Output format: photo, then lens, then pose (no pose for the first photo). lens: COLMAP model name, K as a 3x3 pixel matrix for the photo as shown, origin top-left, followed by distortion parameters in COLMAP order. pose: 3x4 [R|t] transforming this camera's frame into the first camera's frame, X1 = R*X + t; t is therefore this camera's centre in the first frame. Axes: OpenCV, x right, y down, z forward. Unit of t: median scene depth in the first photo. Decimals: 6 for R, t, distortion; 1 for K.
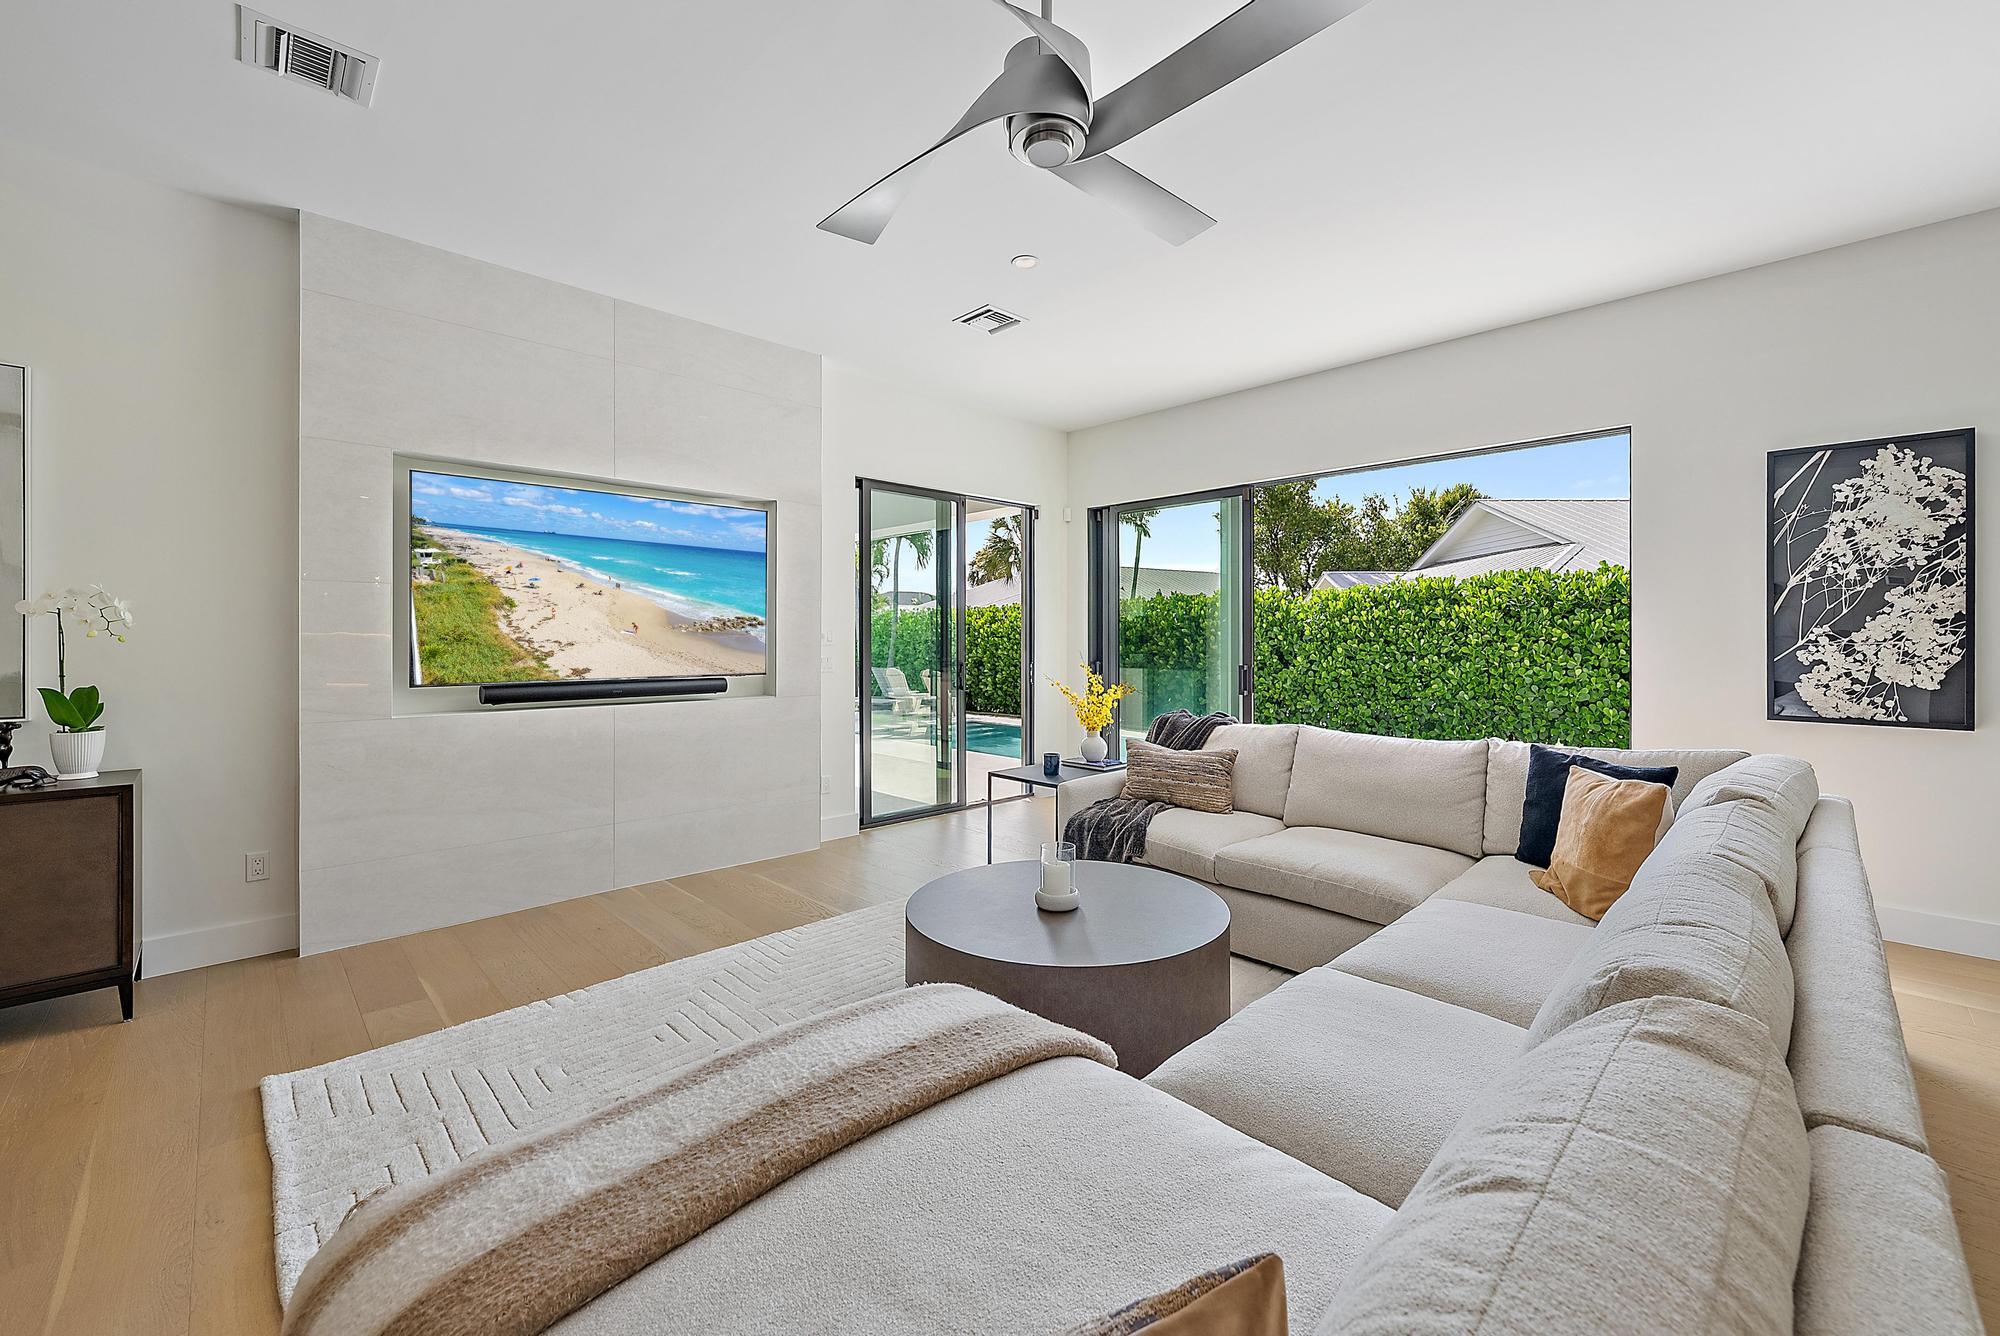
lens RADIAL K [[798.1, 0, 1005.3], [0, 798.1, 638.1], [0, 0, 1]] dist [0.000384, -0.000086]
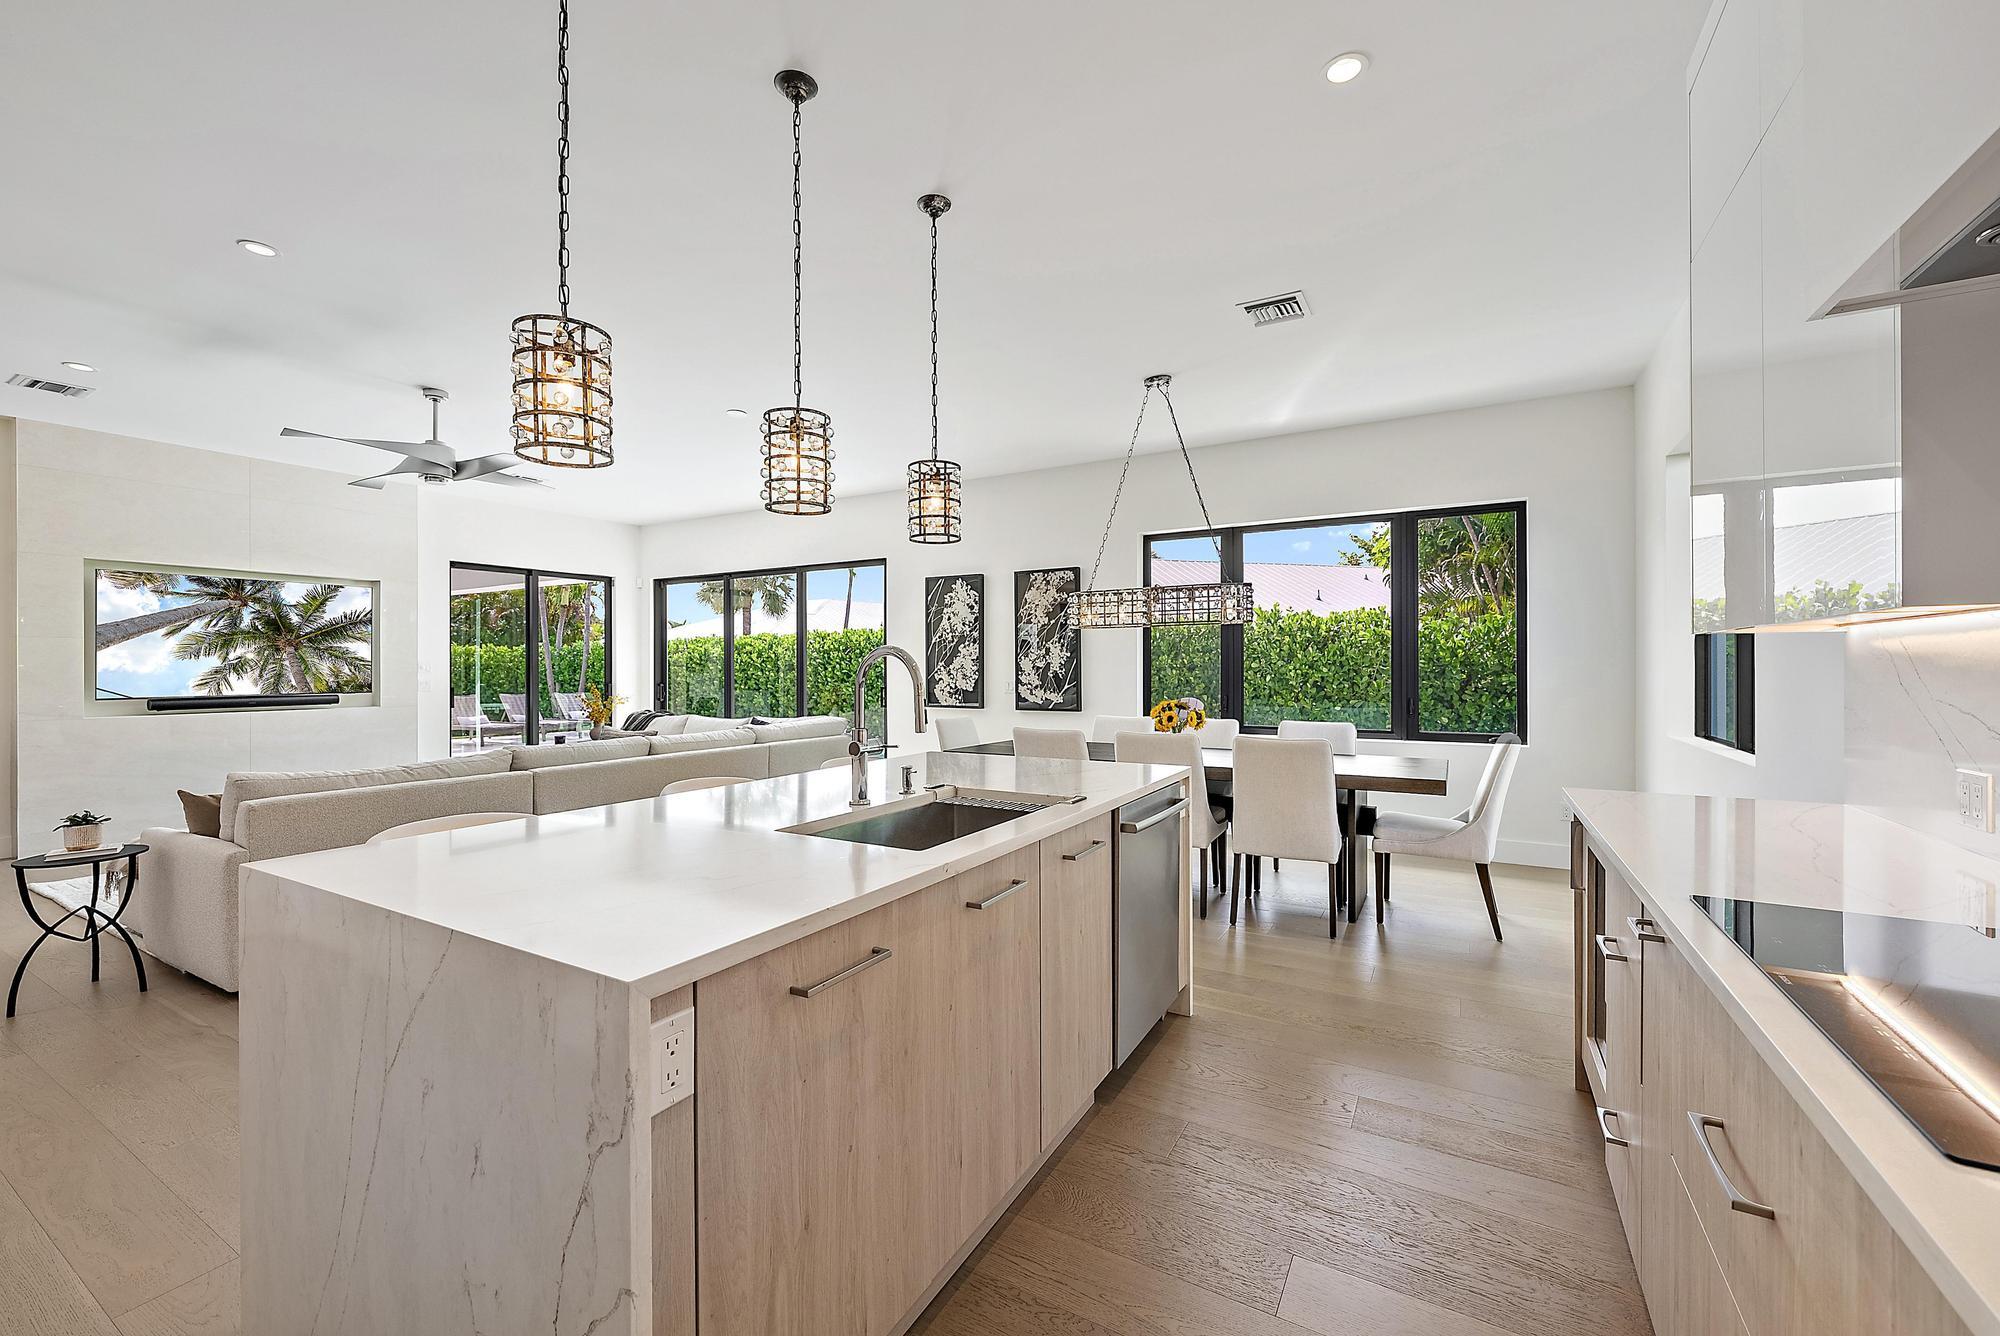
lens RADIAL K [[798.1, 0, 1002.2], [0, 798.1, 670.4], [0, 0, 1]] dist [0.000384, -0.000086]
pose [[0.963808, -0.003891, 0.266569, 0.630028], [0.002065, 0.999972, 0.007130, -0.007391], [-0.266589, -0.006322, 0.963789, -1.107563]]
